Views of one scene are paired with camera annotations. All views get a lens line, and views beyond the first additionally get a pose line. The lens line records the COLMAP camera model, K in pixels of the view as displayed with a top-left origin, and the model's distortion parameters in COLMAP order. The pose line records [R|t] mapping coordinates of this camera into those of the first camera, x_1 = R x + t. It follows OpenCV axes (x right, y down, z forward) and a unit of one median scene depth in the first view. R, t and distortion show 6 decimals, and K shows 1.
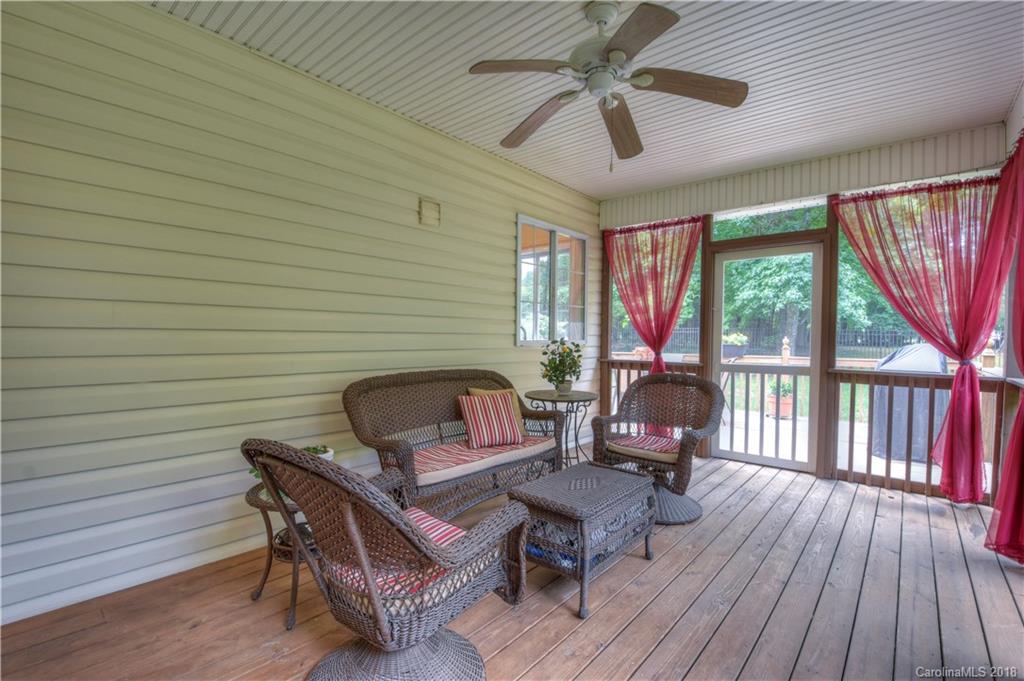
lens RADIAL K [[455.9, 0, 510.2], [0, 455.9, 343.1], [0, 0, 1]] dist [-0.008698, -0.000794]
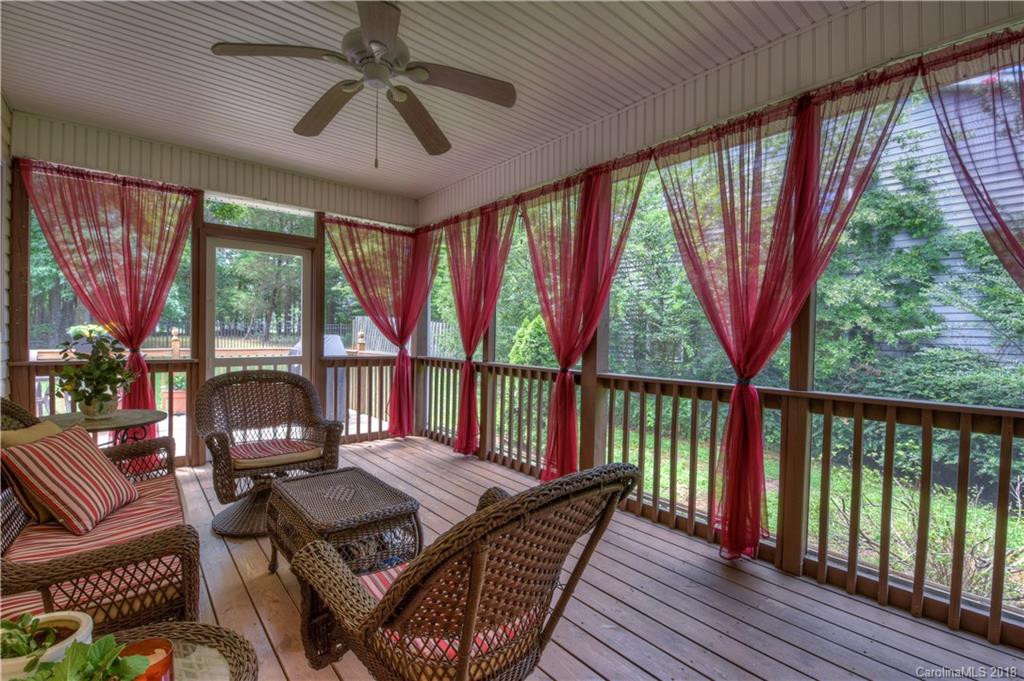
lens RADIAL K [[455.9, 0, 509.7], [0, 455.9, 341.5], [0, 0, 1]] dist [-0.008698, -0.000794]
pose [[0.160066, -0.021413, 0.986874, -0.431509], [-0.001117, 0.999760, 0.021874, -0.011329], [-0.987106, -0.004604, 0.160003, 0.328560]]
